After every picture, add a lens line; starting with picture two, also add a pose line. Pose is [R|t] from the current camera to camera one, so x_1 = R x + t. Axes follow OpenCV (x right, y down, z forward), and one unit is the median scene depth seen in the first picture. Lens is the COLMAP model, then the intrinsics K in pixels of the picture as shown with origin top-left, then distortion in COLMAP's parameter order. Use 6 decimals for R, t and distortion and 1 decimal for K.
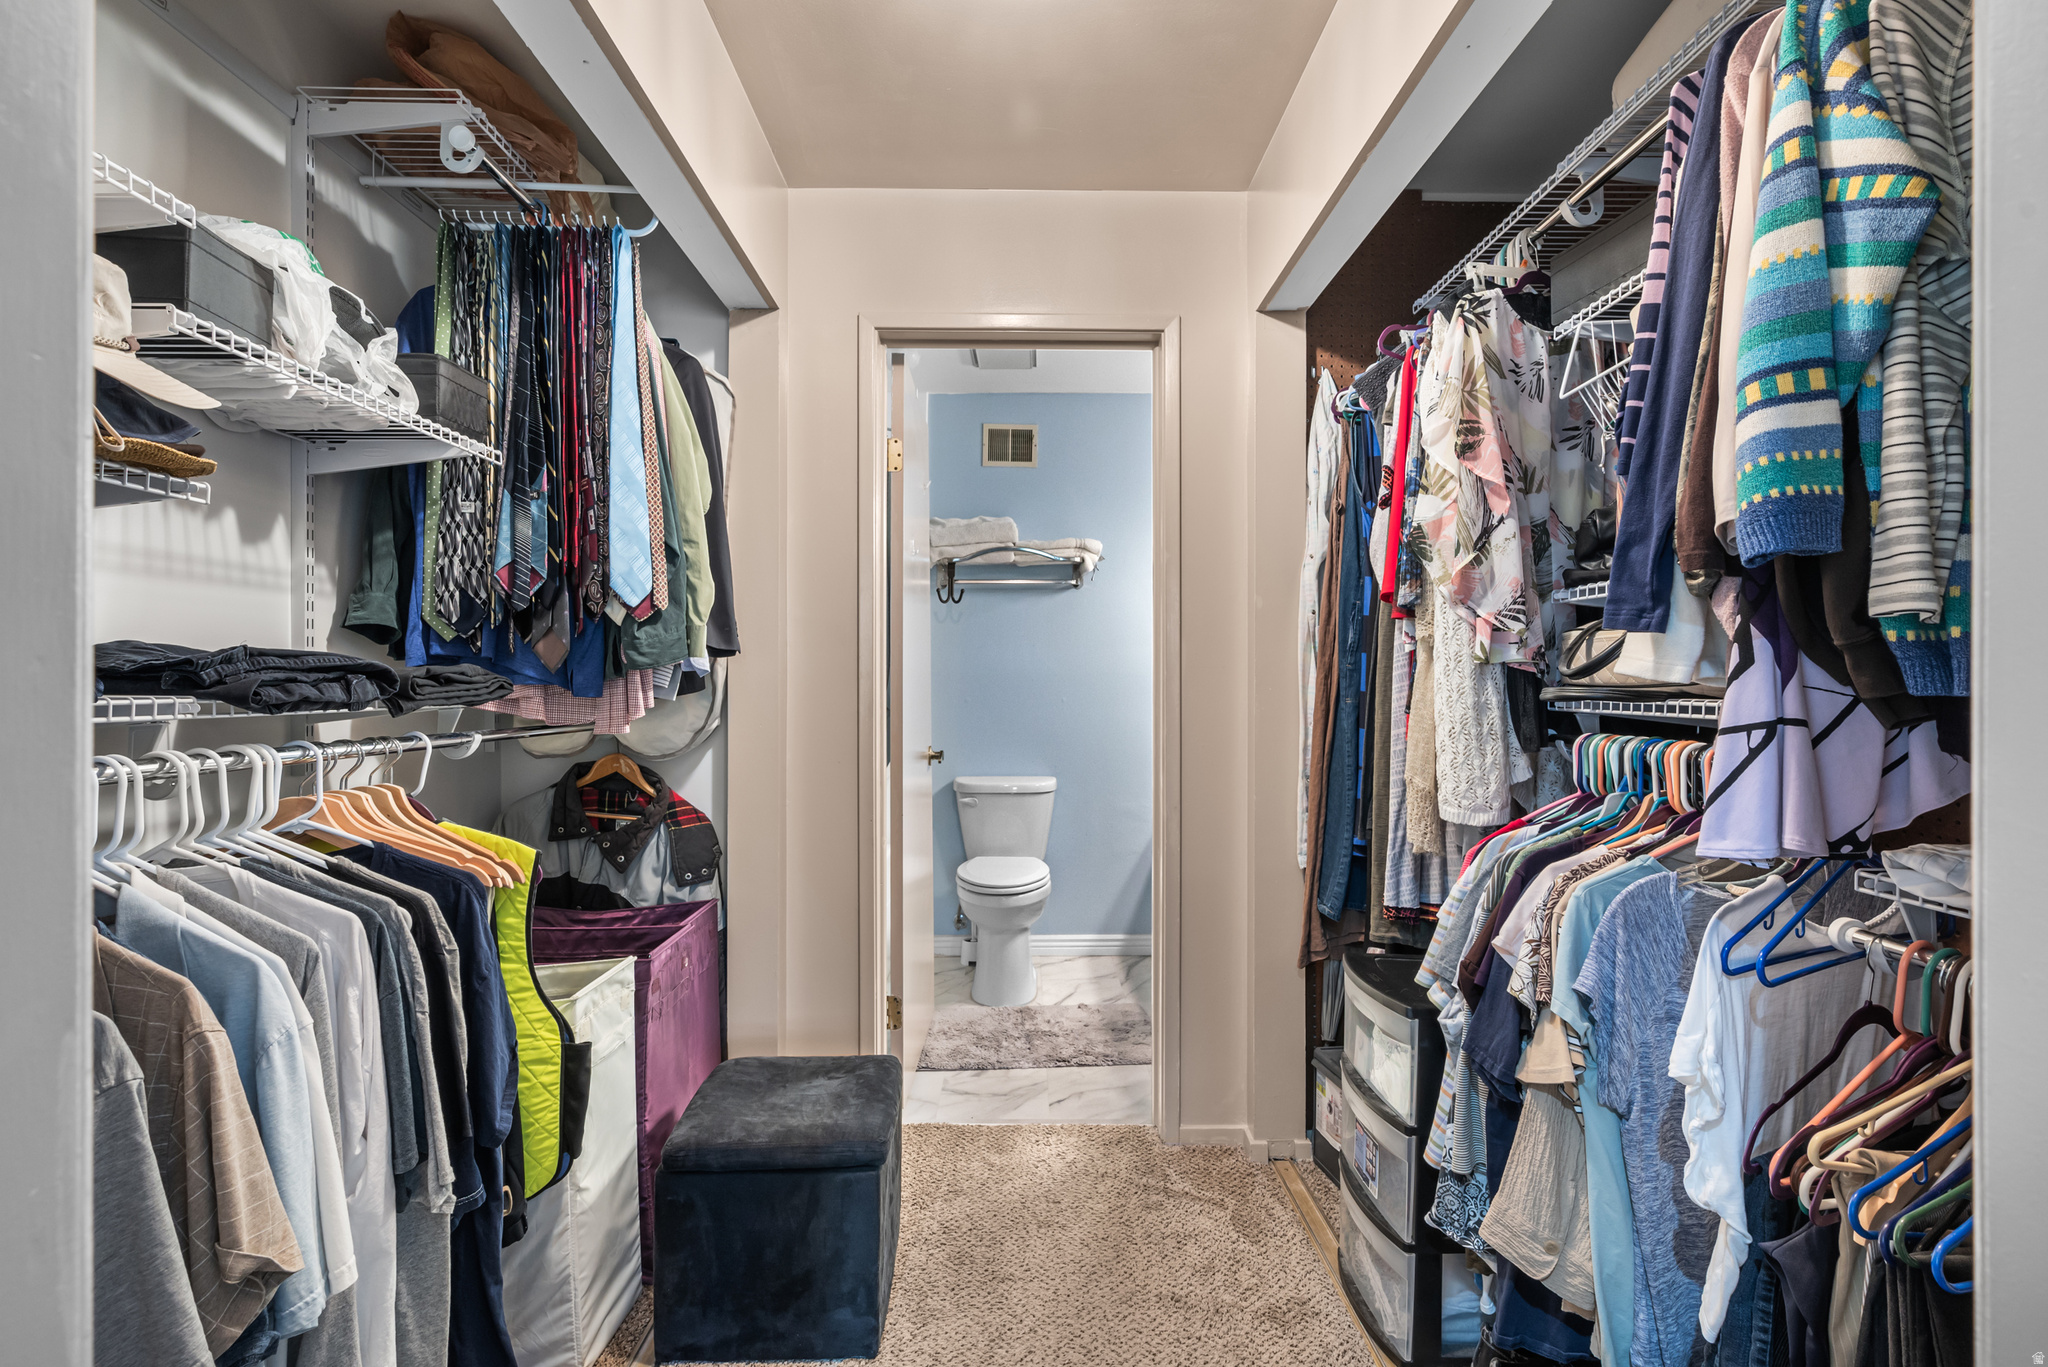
lens RADIAL K [[912.5, 0, 1026.8], [0, 912.5, 687.4], [0, 0, 1]] dist [-0.007633, 0.000591]
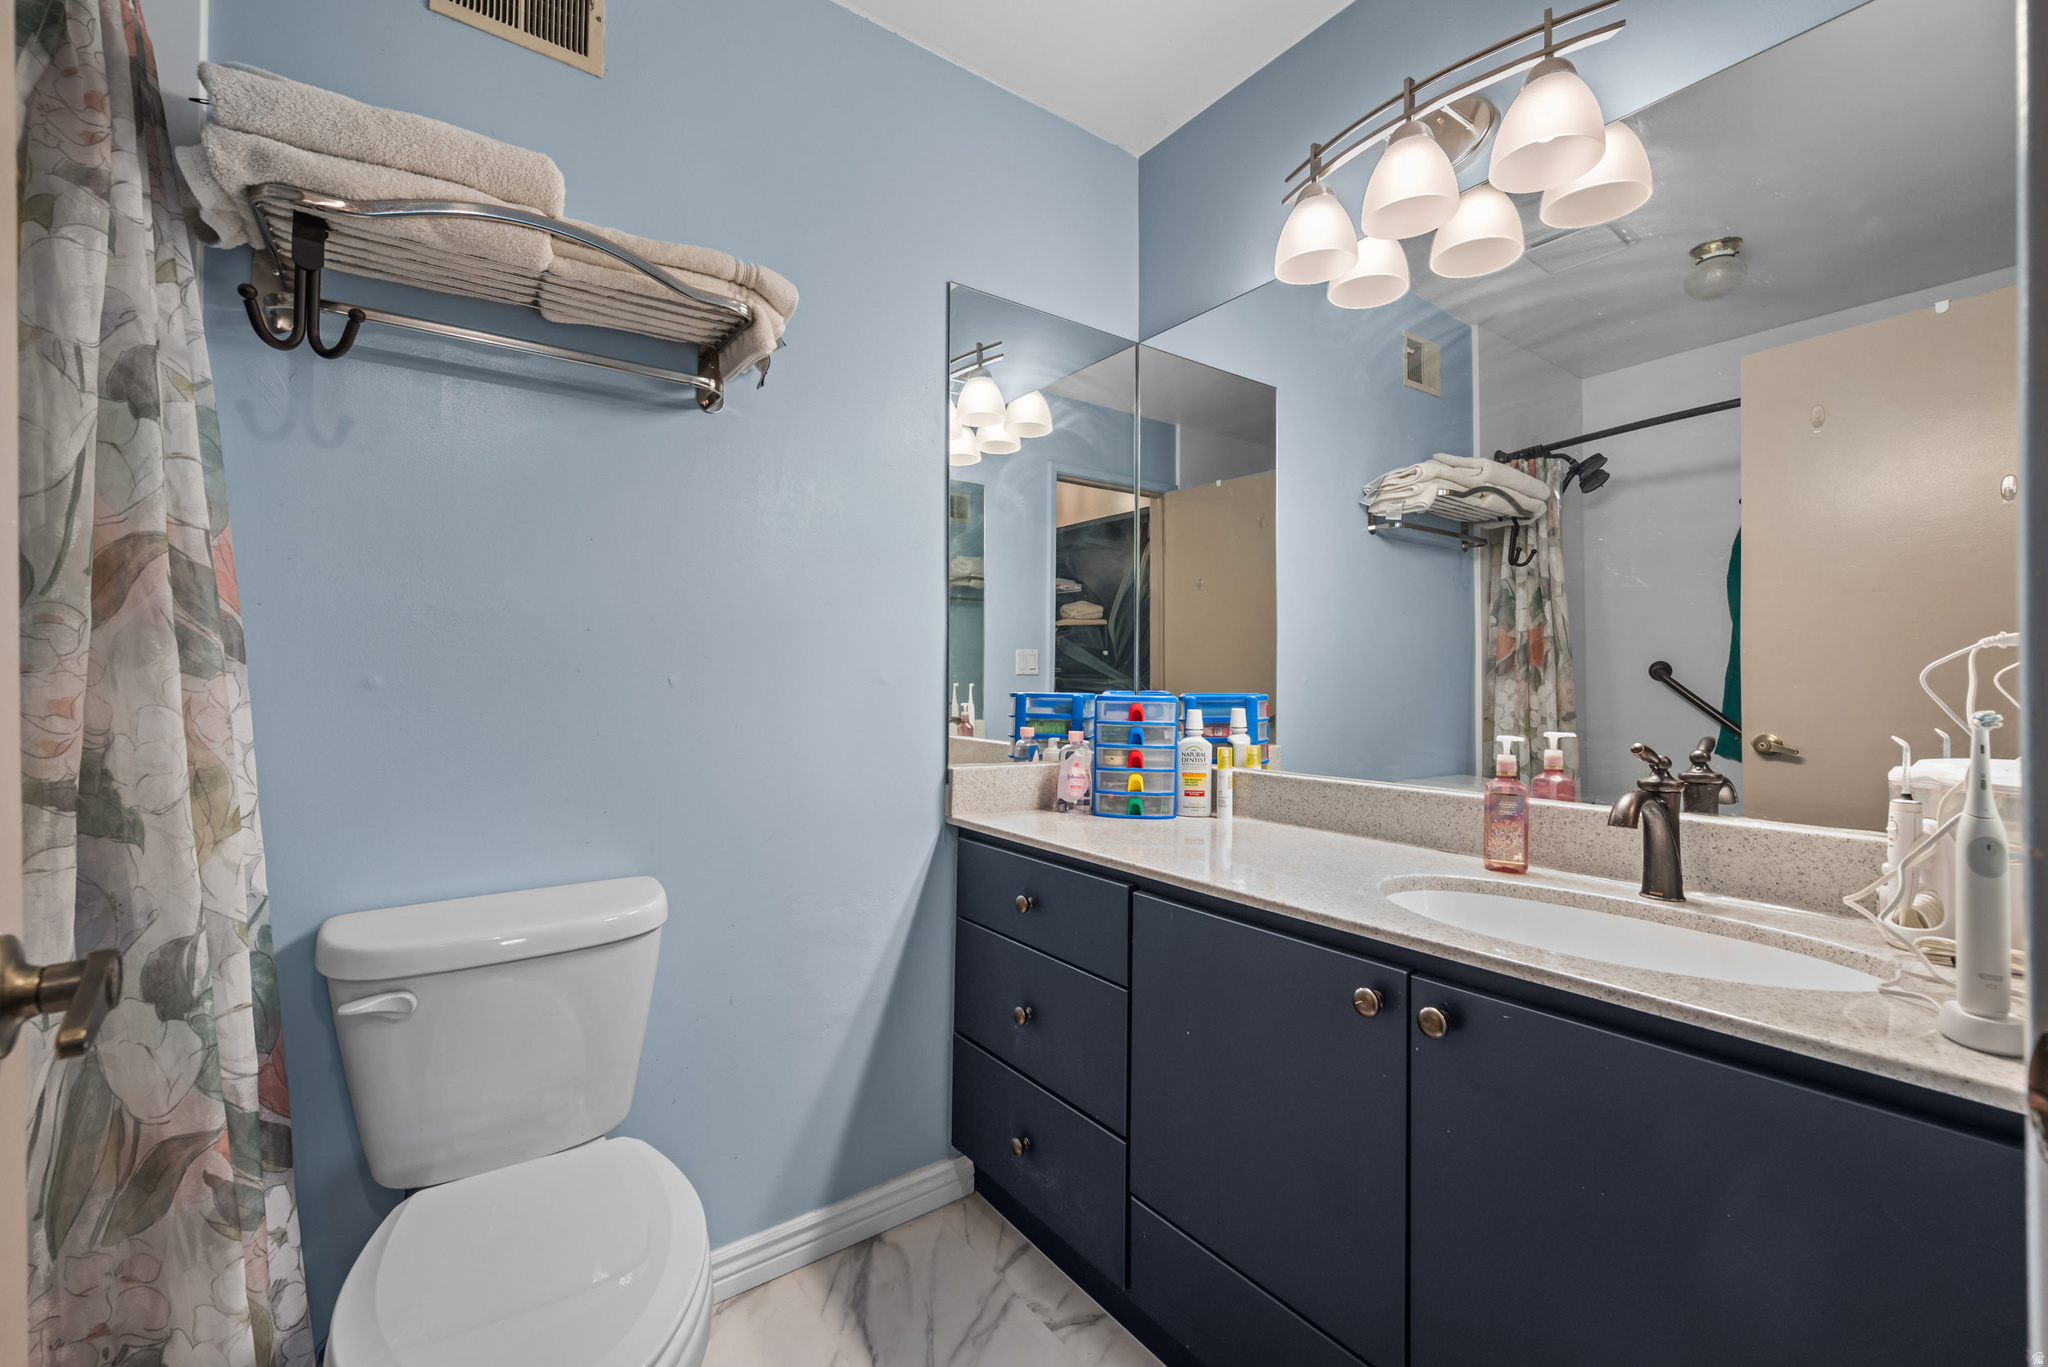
lens RADIAL K [[863.3, 0, 1045.1], [0, 863.3, 680.1], [0, 0, 1]] dist [-0.009473, 0.000633]
pose [[0.816473, -0.000152, 0.577383, -0.047591], [-0.001245, 0.999997, 0.002024, 0.011959], [-0.577382, -0.002371, 0.816471, 0.629064]]
